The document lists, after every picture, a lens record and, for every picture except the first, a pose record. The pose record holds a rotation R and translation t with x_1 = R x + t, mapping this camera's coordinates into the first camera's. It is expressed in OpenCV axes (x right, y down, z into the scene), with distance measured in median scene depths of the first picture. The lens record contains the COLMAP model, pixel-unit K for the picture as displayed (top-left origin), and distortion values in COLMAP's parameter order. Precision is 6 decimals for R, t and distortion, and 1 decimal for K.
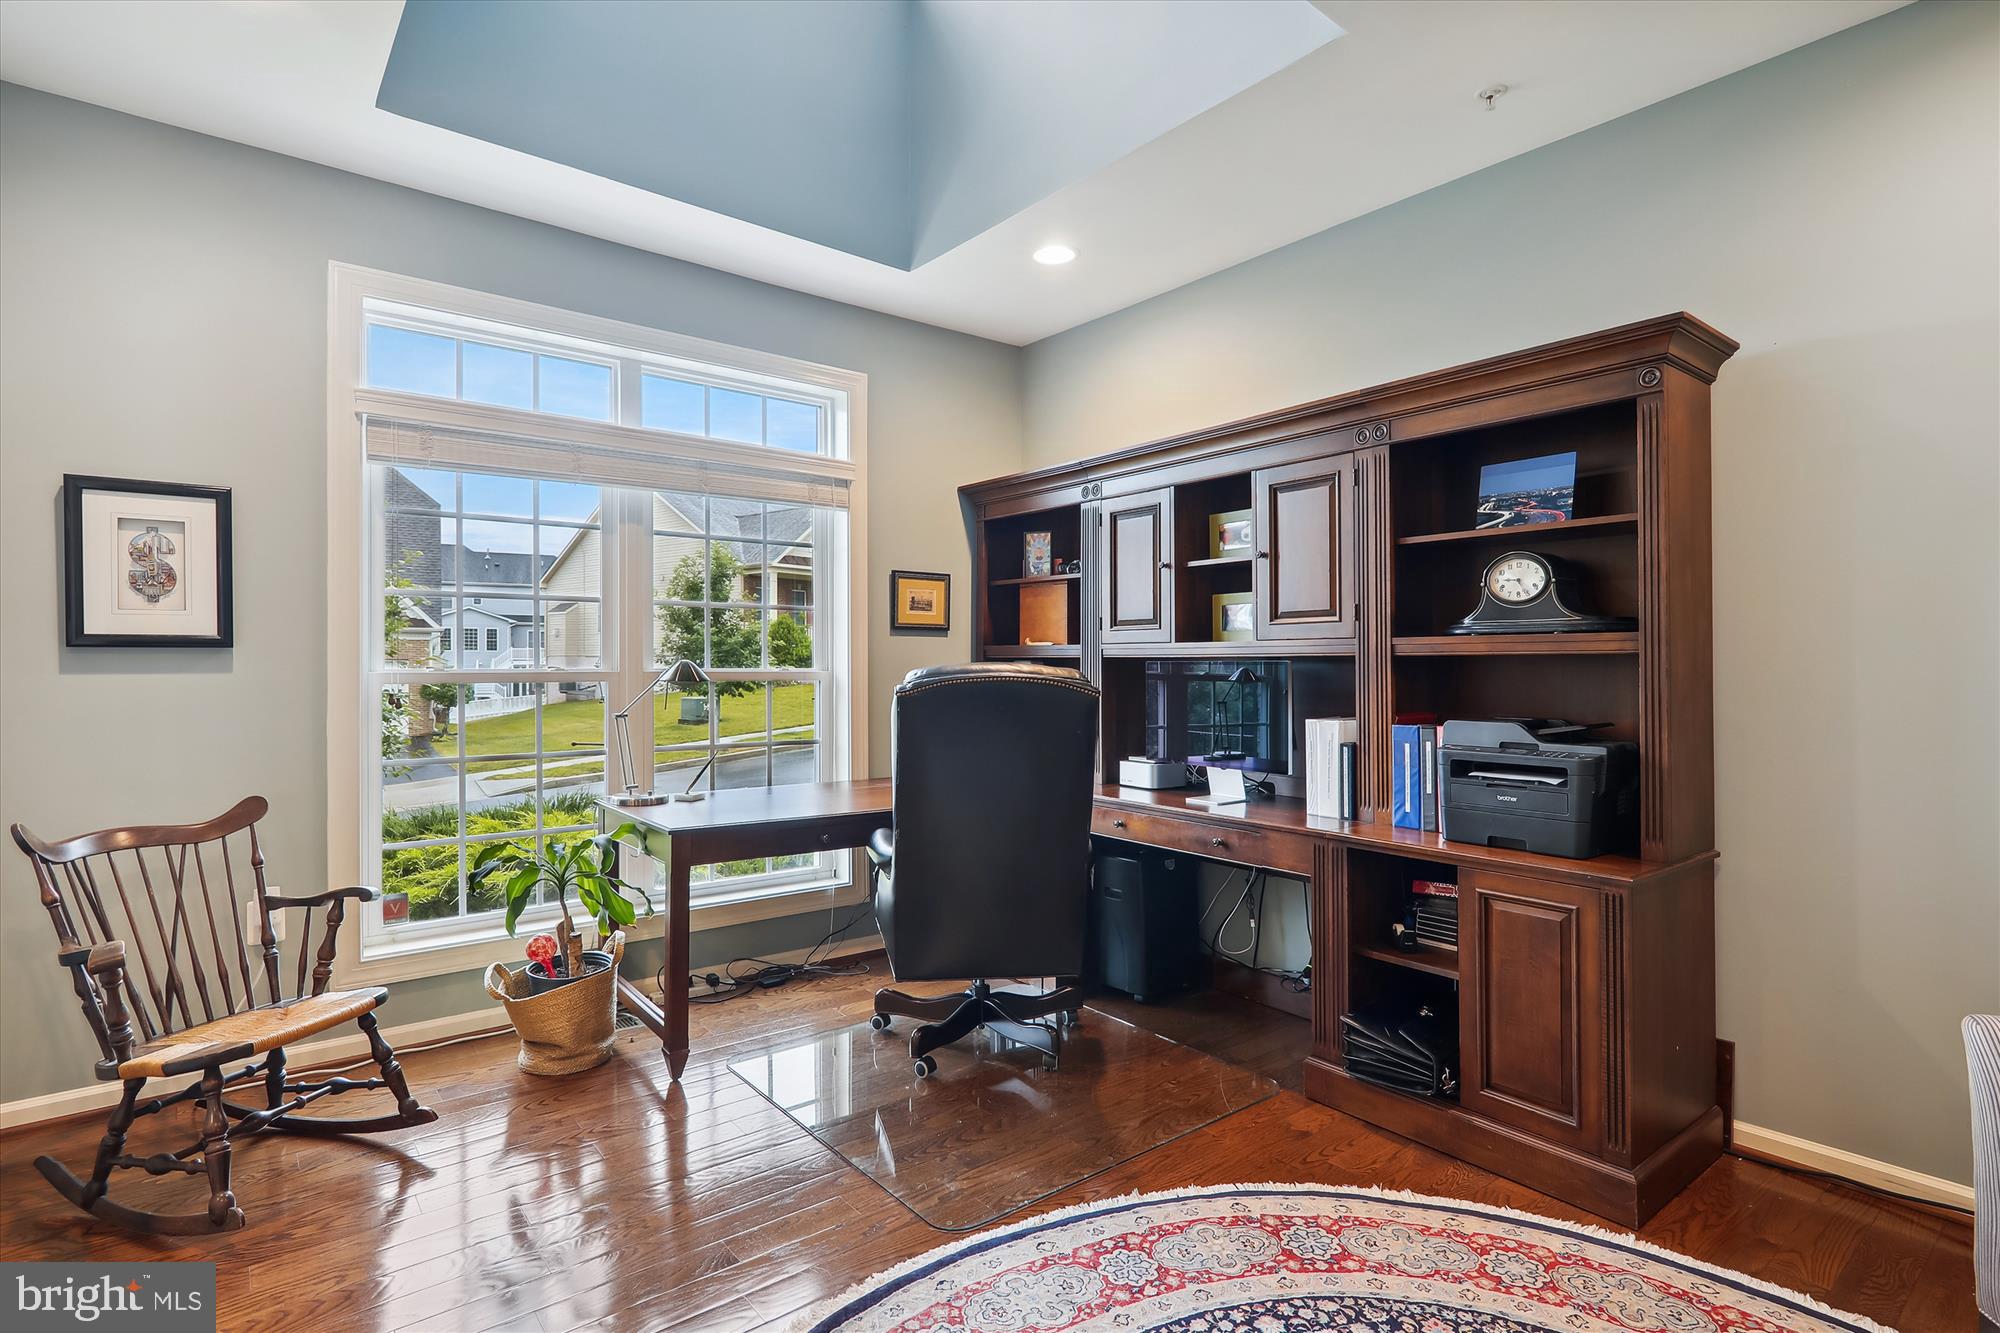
lens RADIAL K [[994.9, 0, 1004.8], [0, 994.9, 666.8], [0, 0, 1]] dist [0.012532, 0.002602]
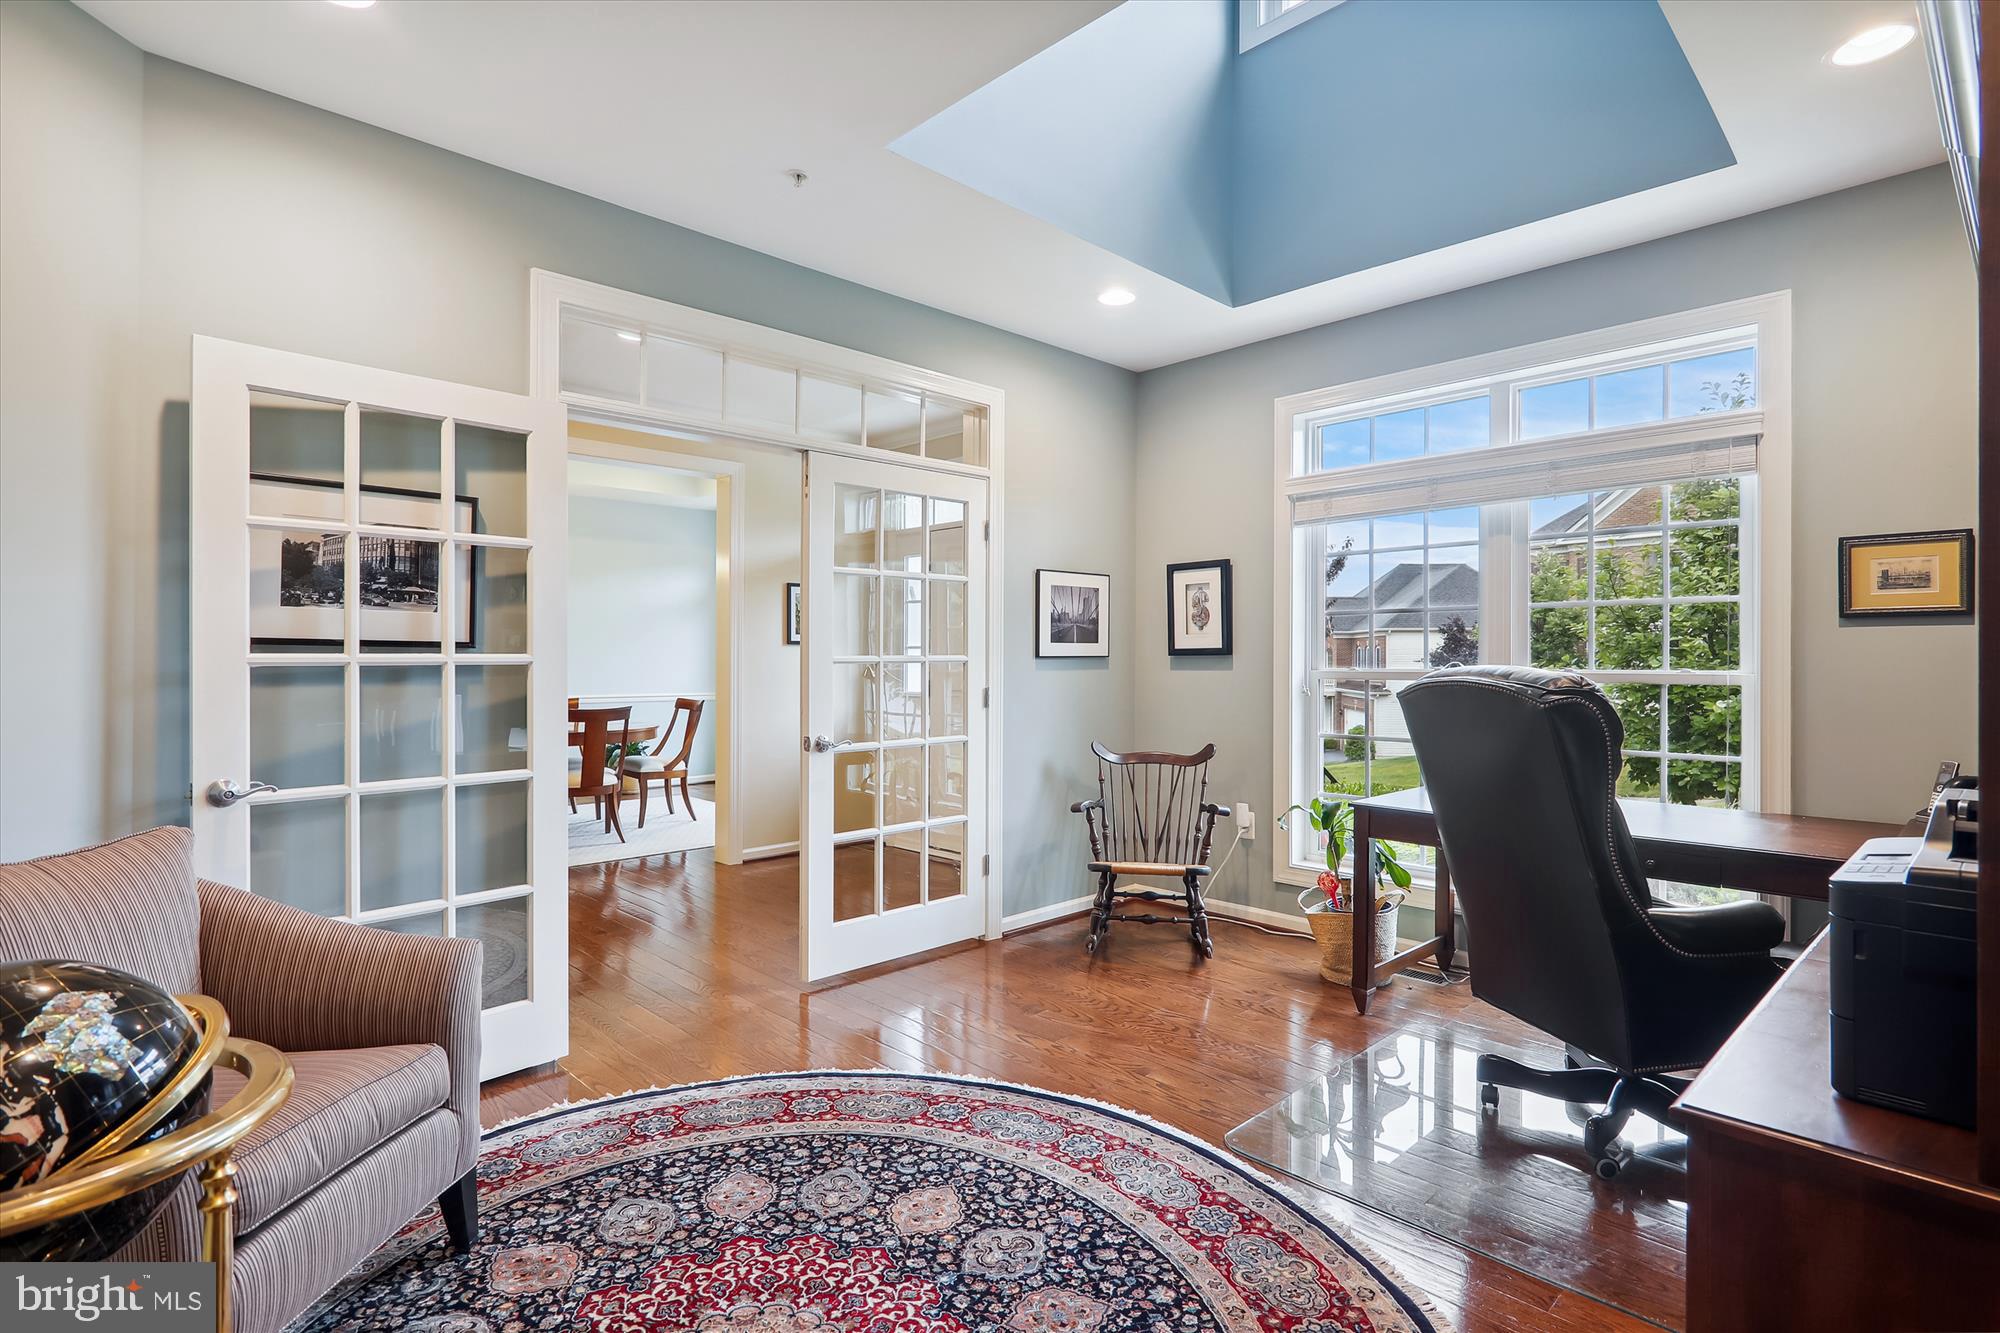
lens RADIAL K [[994.9, 0, 1007.4], [0, 994.9, 663.4], [0, 0, 1]] dist [0.012532, 0.002602]
pose [[0.105658, 0.000779, -0.994402, 0.844999], [-0.002652, 0.999996, 0.000502, -0.005195], [0.994399, 0.002584, 0.105660, 0.471939]]
